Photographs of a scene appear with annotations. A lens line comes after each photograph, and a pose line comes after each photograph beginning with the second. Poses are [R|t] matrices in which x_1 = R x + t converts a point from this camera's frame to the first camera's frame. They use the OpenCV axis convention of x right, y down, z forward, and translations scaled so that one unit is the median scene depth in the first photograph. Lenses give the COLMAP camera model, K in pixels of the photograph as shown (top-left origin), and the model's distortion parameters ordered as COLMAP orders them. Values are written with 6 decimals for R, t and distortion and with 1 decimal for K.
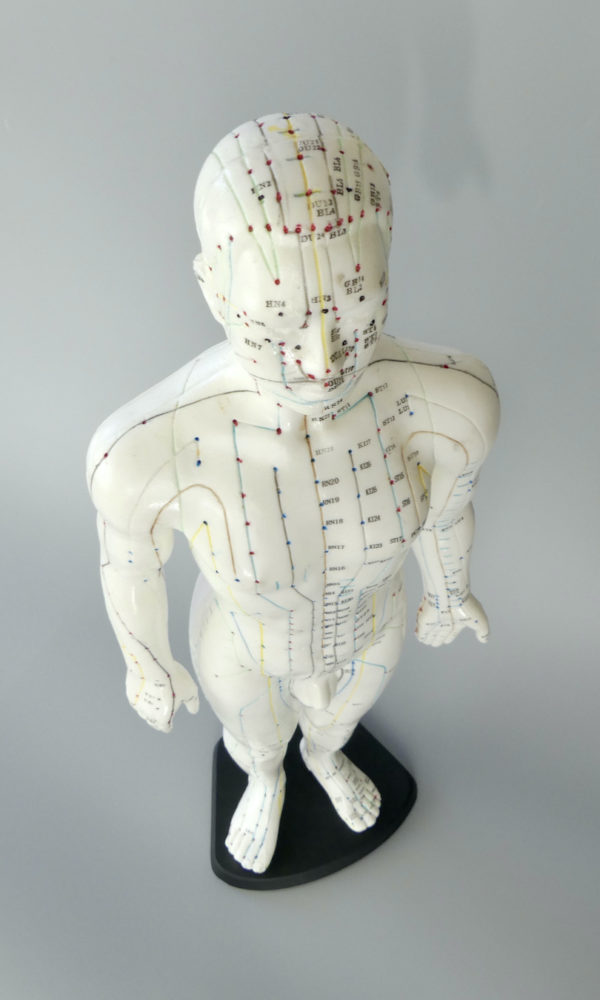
lens RADIAL K [[959.0, 0, 300.0], [0, 959.0, 500.0], [0, 0, 1]] dist [-0.020673, -0.005880]
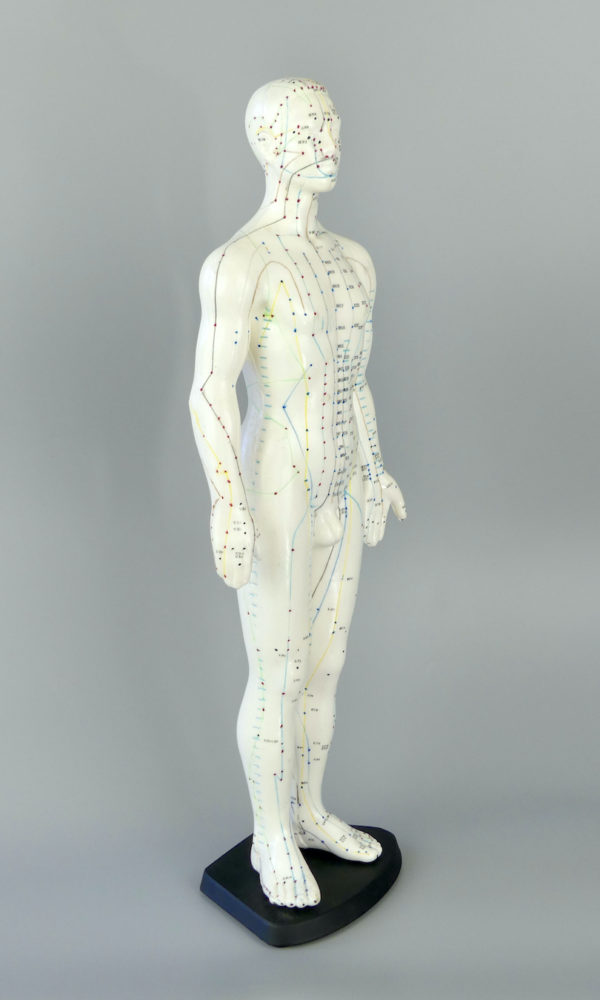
lens RADIAL K [[1313.8, 0, 300.0], [0, 1313.8, 500.0], [0, 0, 1]] dist [-0.063794, 0.039739]
pose [[0.834165, -0.139789, 0.533506, -1.448457], [0.469821, 0.686756, -0.554648, 1.698273], [-0.288855, 0.713320, 0.638544, -0.317154]]
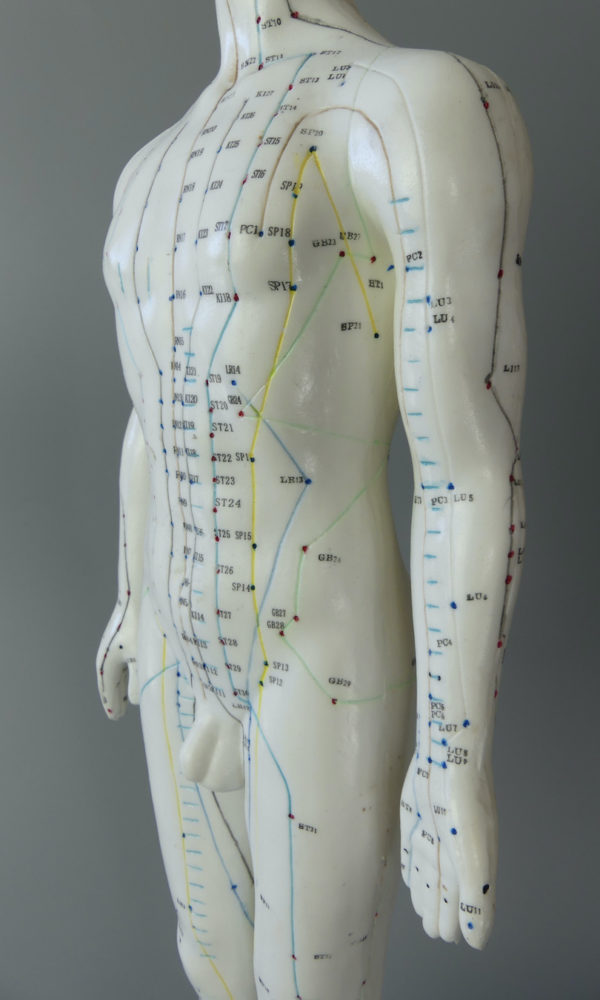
lens RADIAL K [[755.2, 0, 300.0], [0, 755.2, 500.0], [0, 0, 1]] dist [-0.029381, -0.000389]
pose [[0.463870, 0.191677, -0.864919, 0.627289], [-0.745999, 0.611096, -0.264664, 0.261128], [0.477819, 0.767998, 0.426460, 0.979214]]
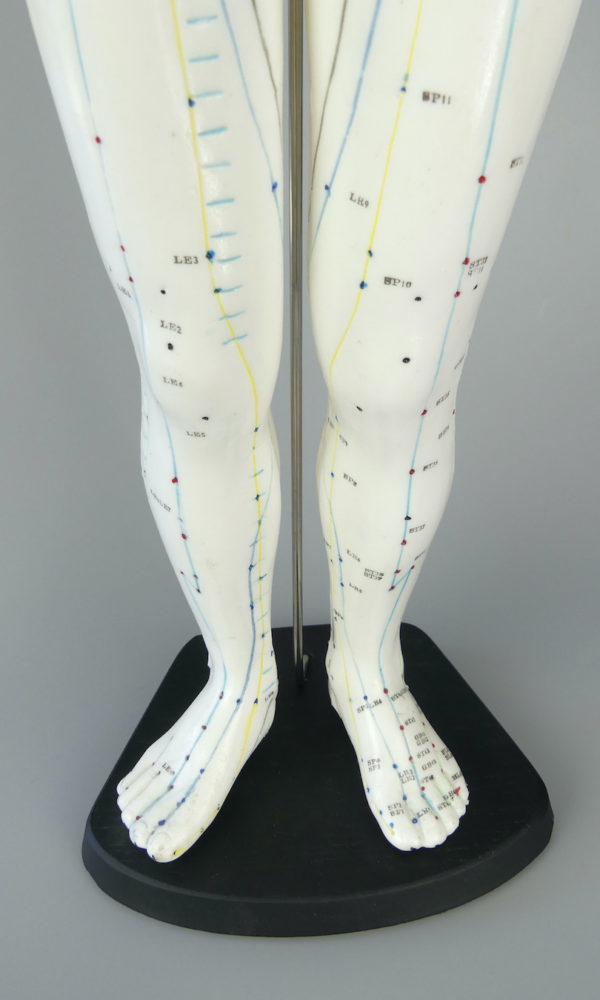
lens RADIAL K [[860.2, 0, 300.0], [0, 860.2, 500.0], [0, 0, 1]] dist [-0.013205, -0.002608]
pose [[0.948680, 0.186780, -0.255187, 0.179685], [-0.261902, 0.916305, -0.302971, 0.680888], [0.177240, 0.354257, 0.918198, 1.181133]]
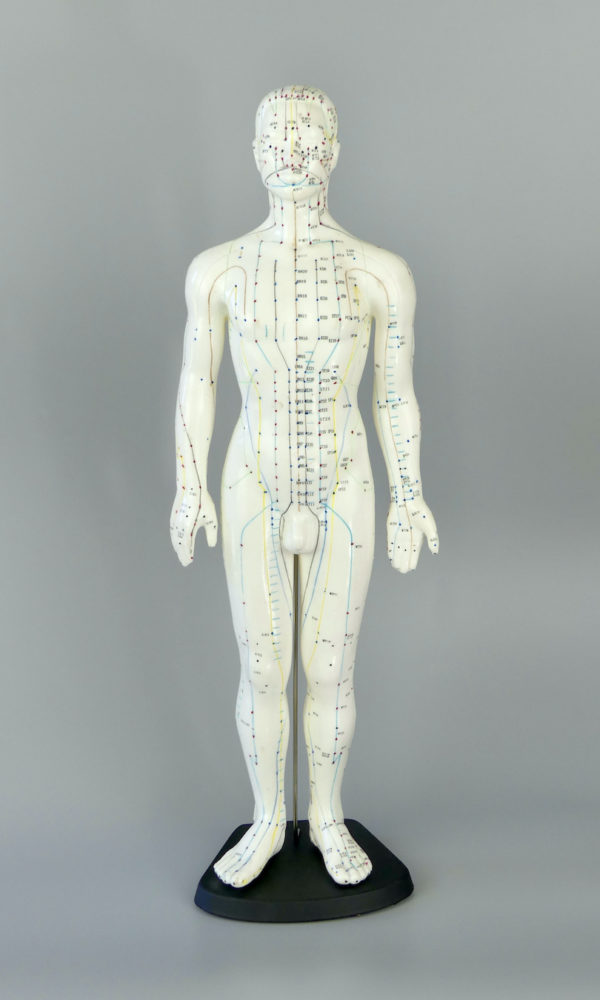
lens RADIAL K [[1313.8, 0, 300.0], [0, 1313.8, 500.0], [0, 0, 1]] dist [-0.063794, 0.039739]
pose [[0.954002, 0.077072, -0.289723, 0.798840], [-0.251362, 0.732312, -0.632879, 1.922721], [0.163391, 0.676593, 0.718001, -0.557696]]
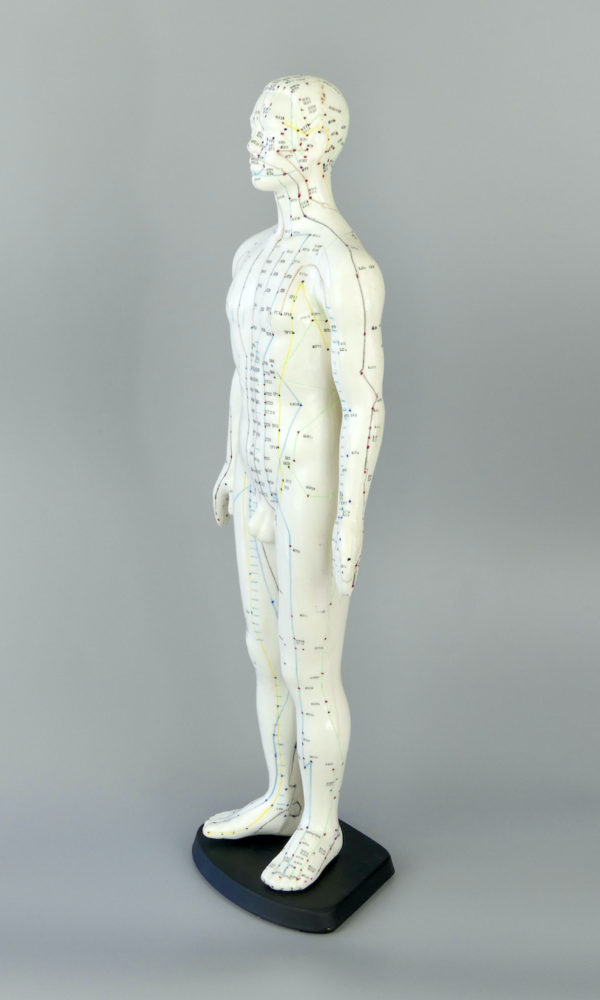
lens RADIAL K [[1313.8, 0, 300.0], [0, 1313.8, 500.0], [0, 0, 1]] dist [-0.063794, 0.039739]
pose [[0.275045, 0.273125, -0.921820, 2.523245], [-0.815728, 0.573761, -0.073391, 0.386103], [0.508859, 0.772141, 0.380606, 0.391230]]
